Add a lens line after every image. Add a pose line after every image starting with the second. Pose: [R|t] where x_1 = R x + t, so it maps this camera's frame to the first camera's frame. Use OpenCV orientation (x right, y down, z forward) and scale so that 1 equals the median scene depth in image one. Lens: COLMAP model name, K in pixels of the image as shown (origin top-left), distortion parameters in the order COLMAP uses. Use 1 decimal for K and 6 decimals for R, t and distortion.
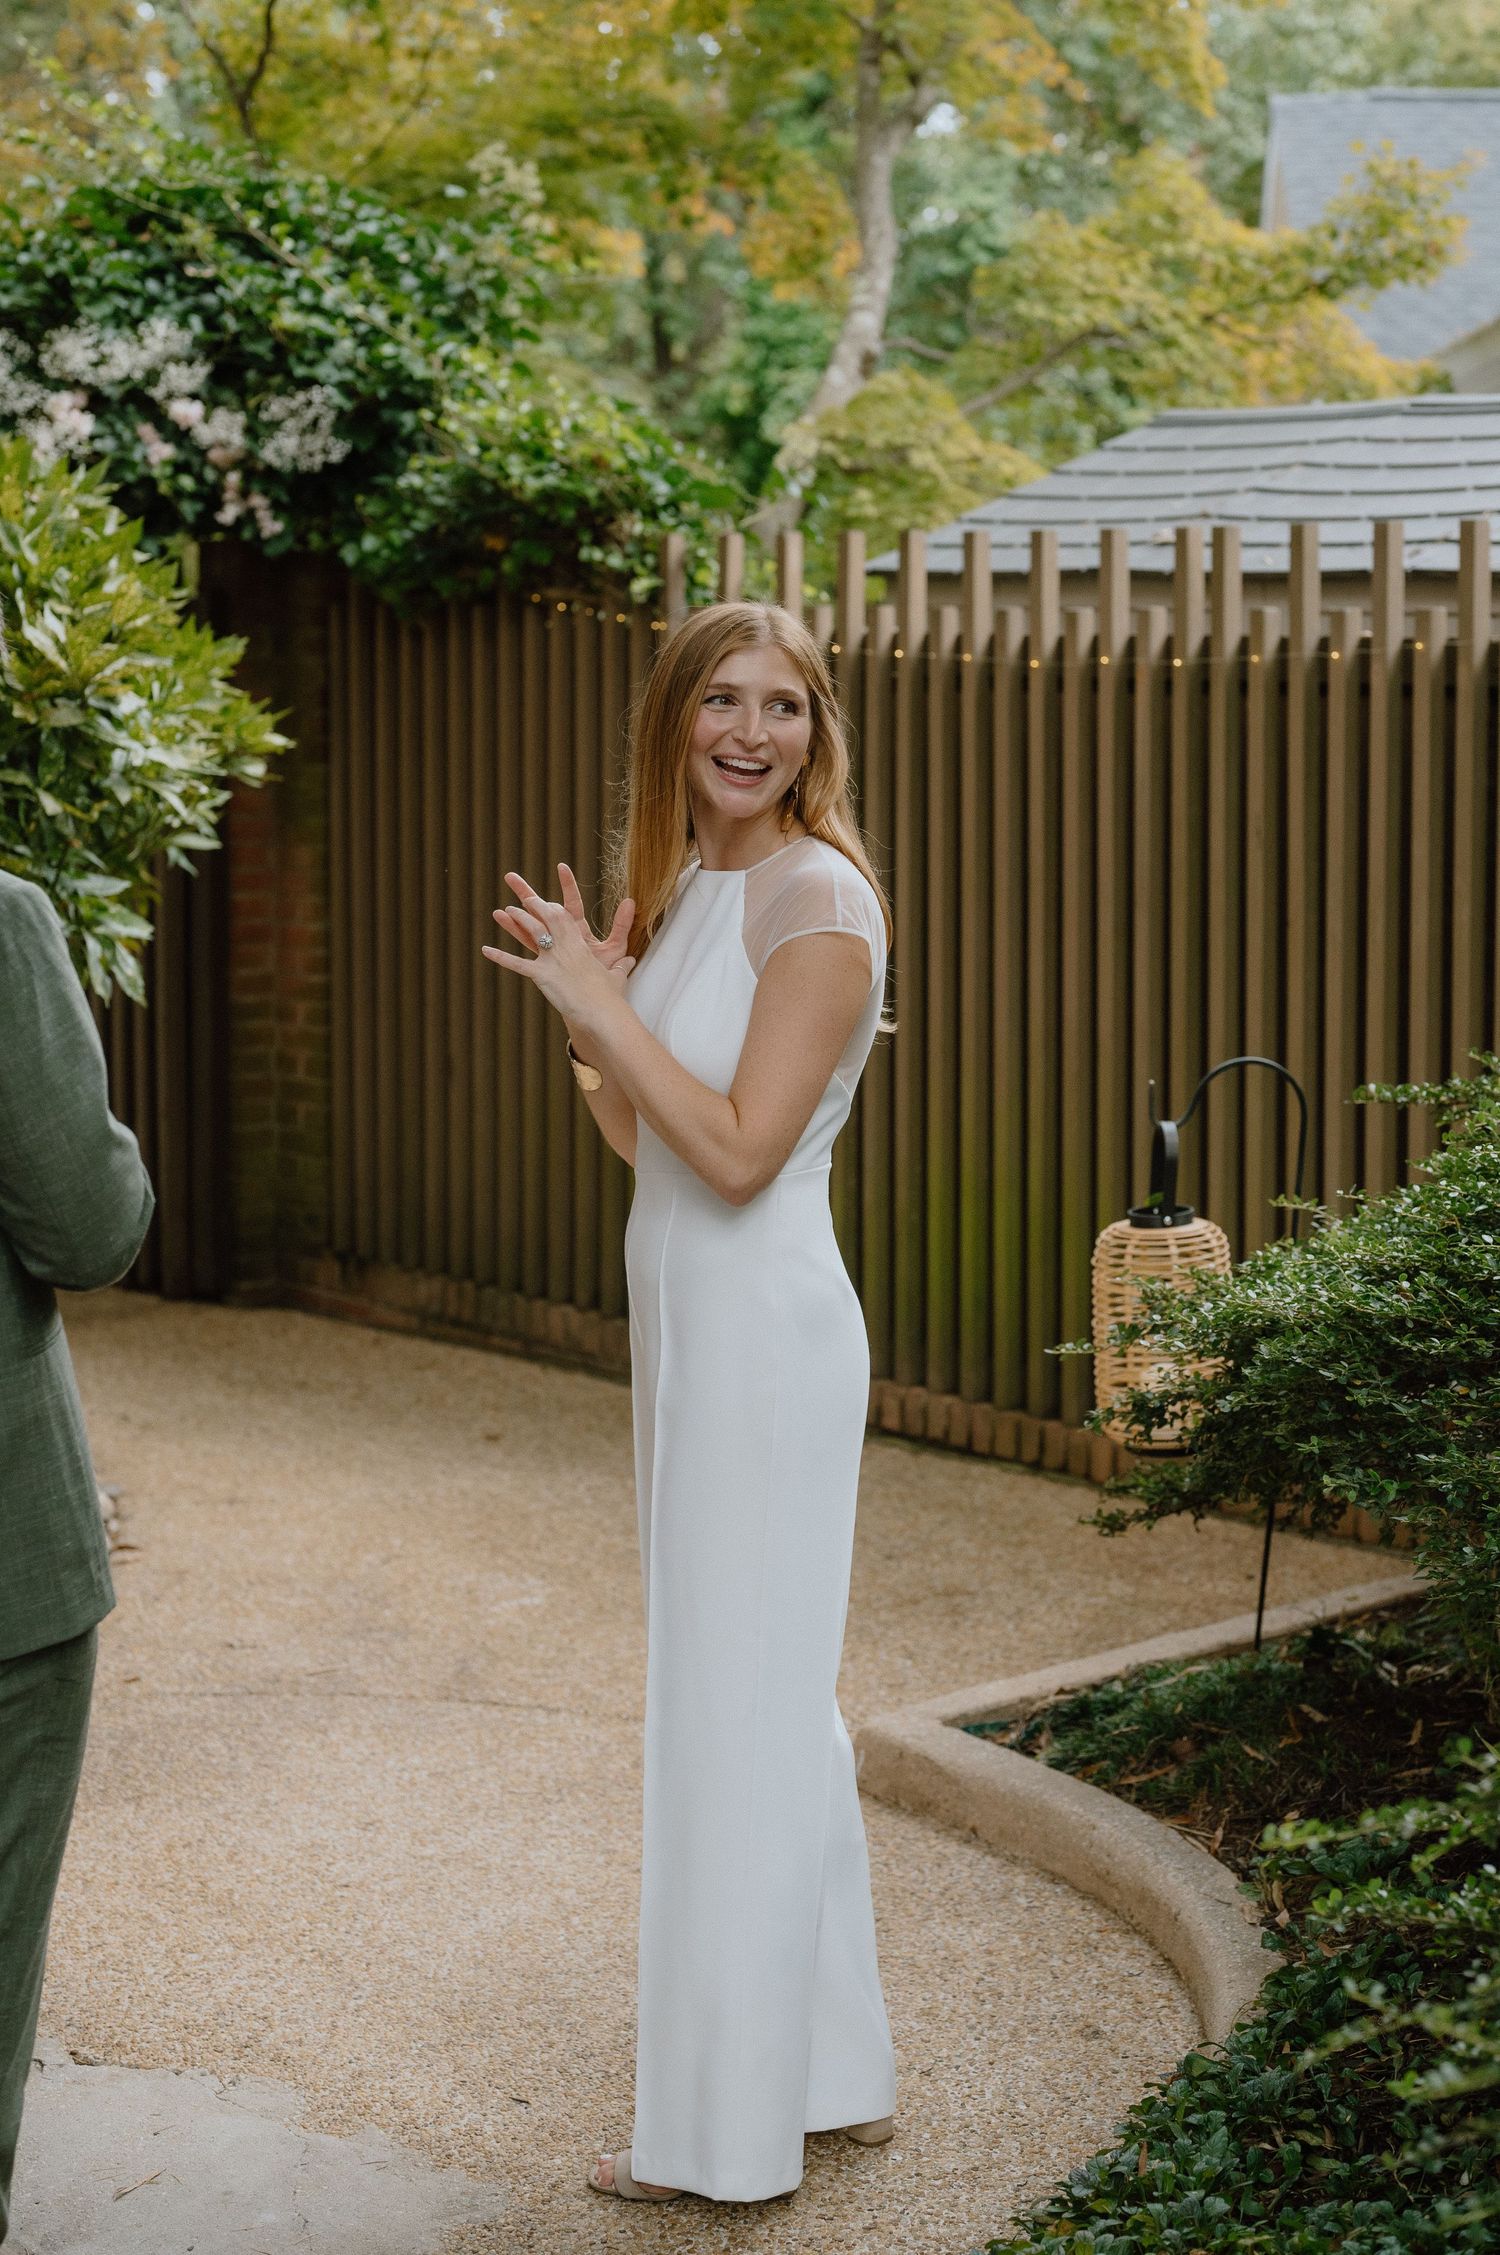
lens RADIAL K [[3718.0, 0, 750.0], [0, 3718.0, 1127.5], [0, 0, 1]] dist [0.026877, 0.088675]
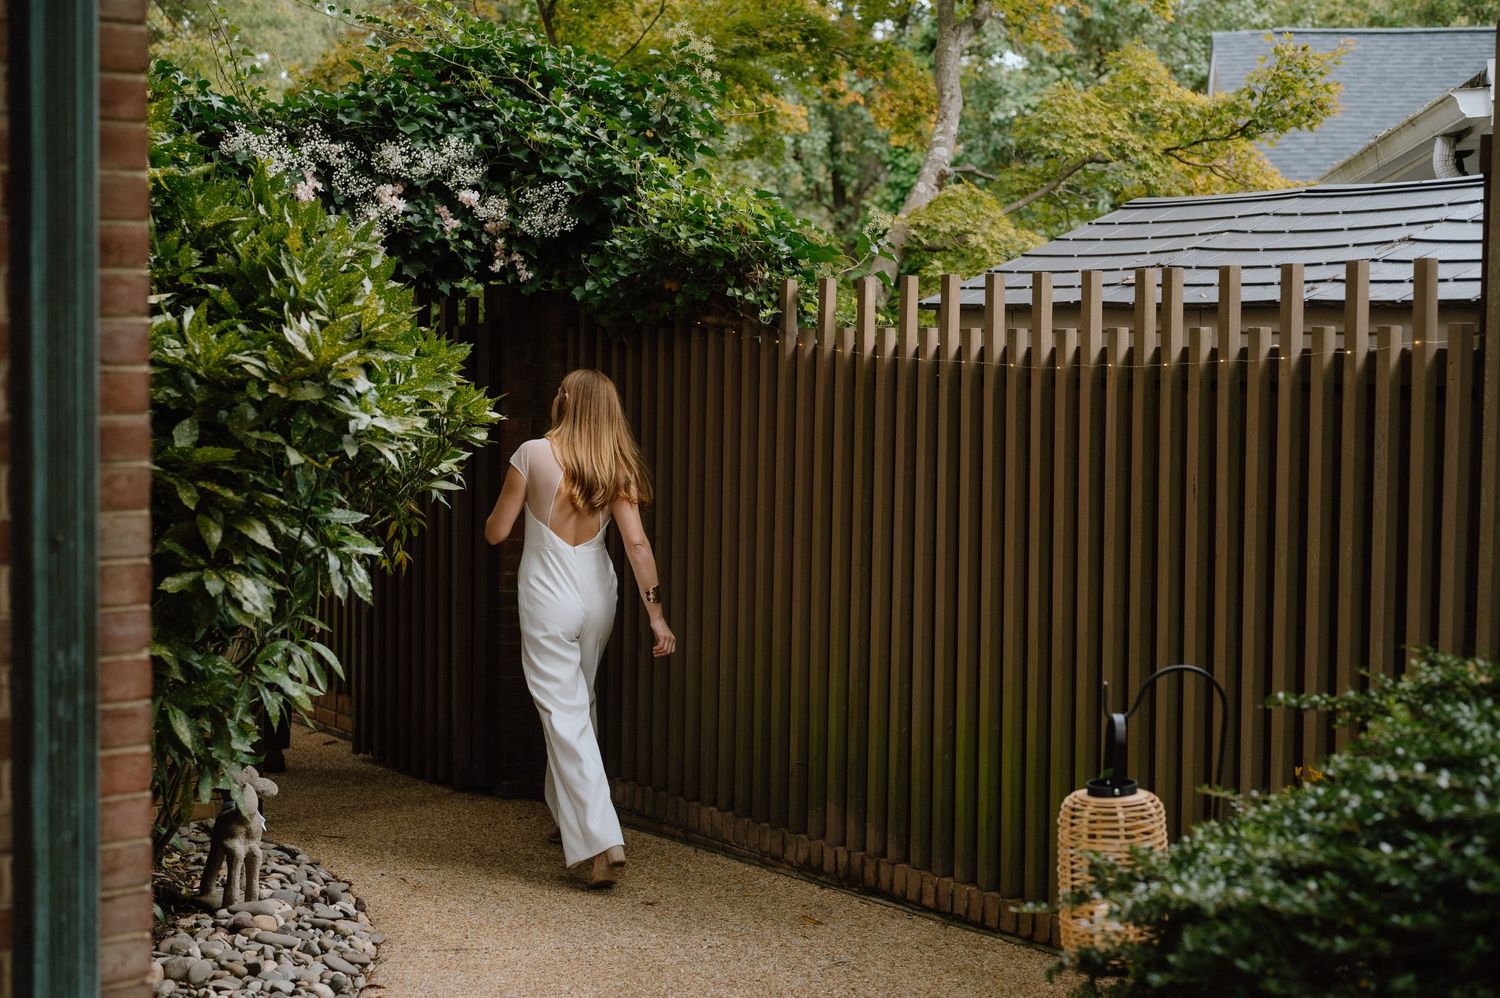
lens RADIAL K [[2201.8, 0, 750.7], [0, 2201.8, 558.1], [0, 0, 1]] dist [0.017611, 0.065252]
pose [[0.997705, 0.015997, -0.065793, 0.021120], [-0.018929, 0.998844, -0.044174, -0.011708], [0.065010, 0.045318, 0.996855, 0.139073]]
